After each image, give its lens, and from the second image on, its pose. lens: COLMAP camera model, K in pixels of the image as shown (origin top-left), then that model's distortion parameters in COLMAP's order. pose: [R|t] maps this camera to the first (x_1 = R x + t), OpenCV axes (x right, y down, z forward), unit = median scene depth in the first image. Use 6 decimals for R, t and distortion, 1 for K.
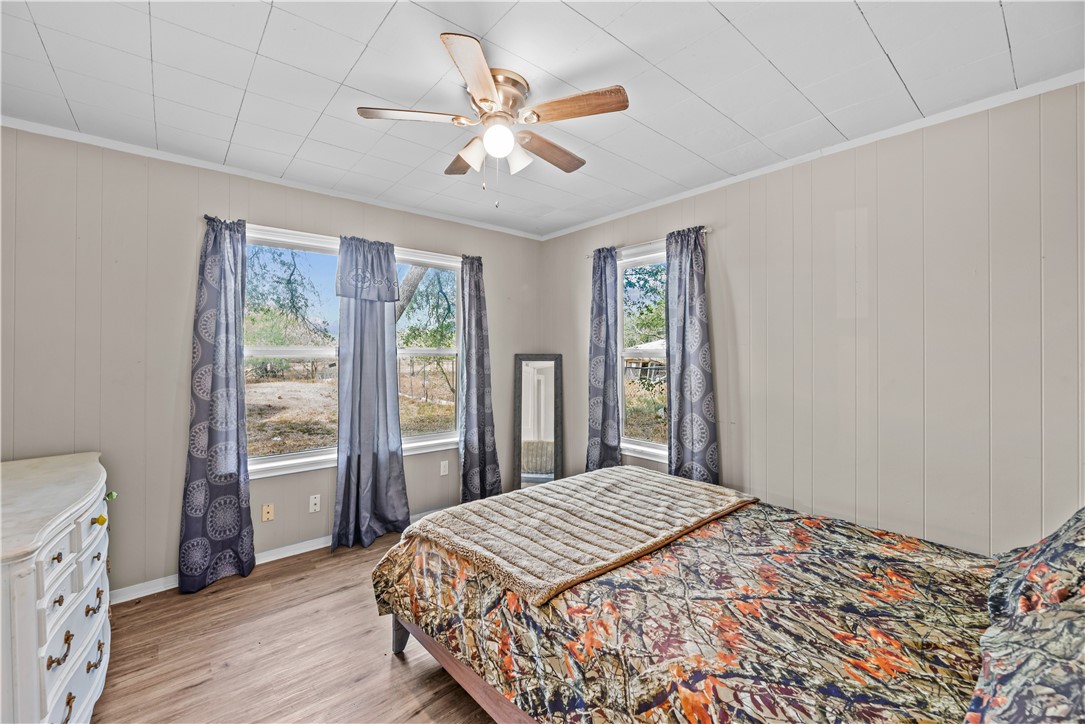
lens RADIAL K [[445.1, 0, 549.7], [0, 445.1, 350.7], [0, 0, 1]] dist [0.003241, -0.000886]
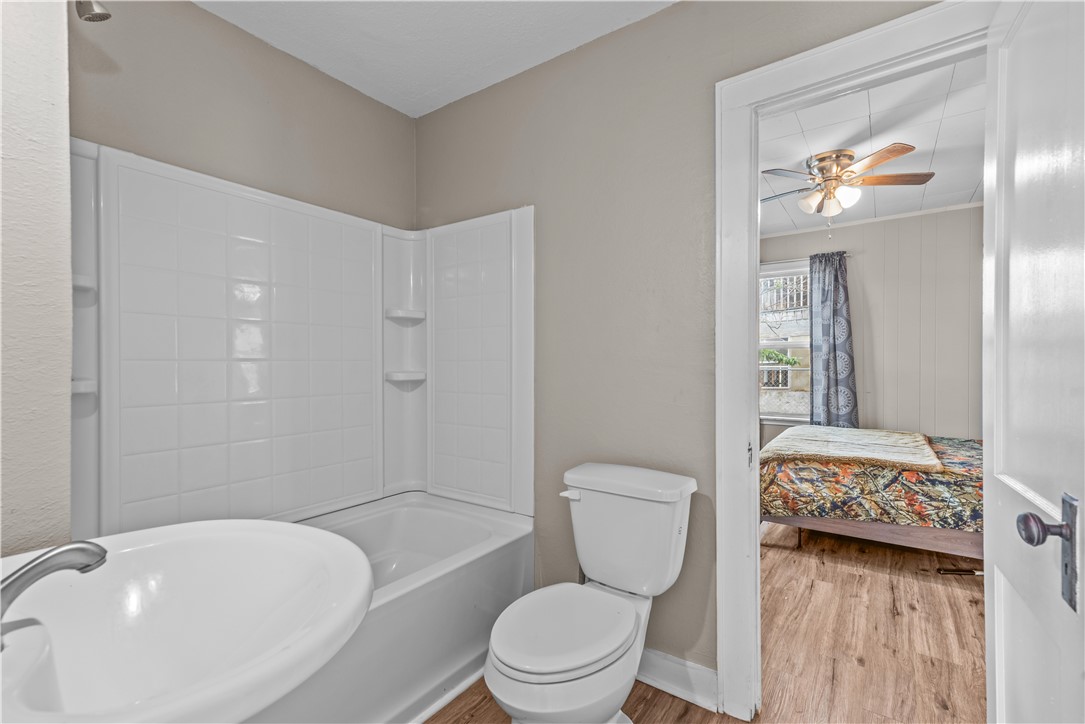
lens RADIAL K [[472.9, 0, 572.9], [0, 472.9, 362.6], [0, 0, 1]] dist [0.039182, 0.002499]
pose [[0.961663, -0.001531, 0.274231, -0.955742], [-0.001045, 0.999957, 0.009245, 0.056950], [-0.274234, -0.009177, 0.961619, -0.222114]]
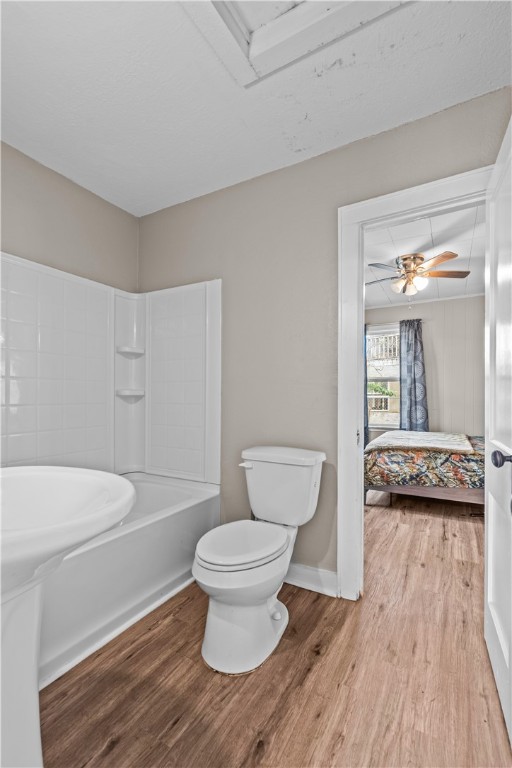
lens RADIAL K [[334.7, 0, 277.0], [0, 334.7, 390.1], [0, 0, 1]] dist [0.039182, 0.002499]
pose [[0.928725, 0.010788, 0.370613, -0.984350], [-0.009139, 0.999939, -0.006206, 0.087634], [-0.370657, 0.002377, 0.928767, -0.281294]]
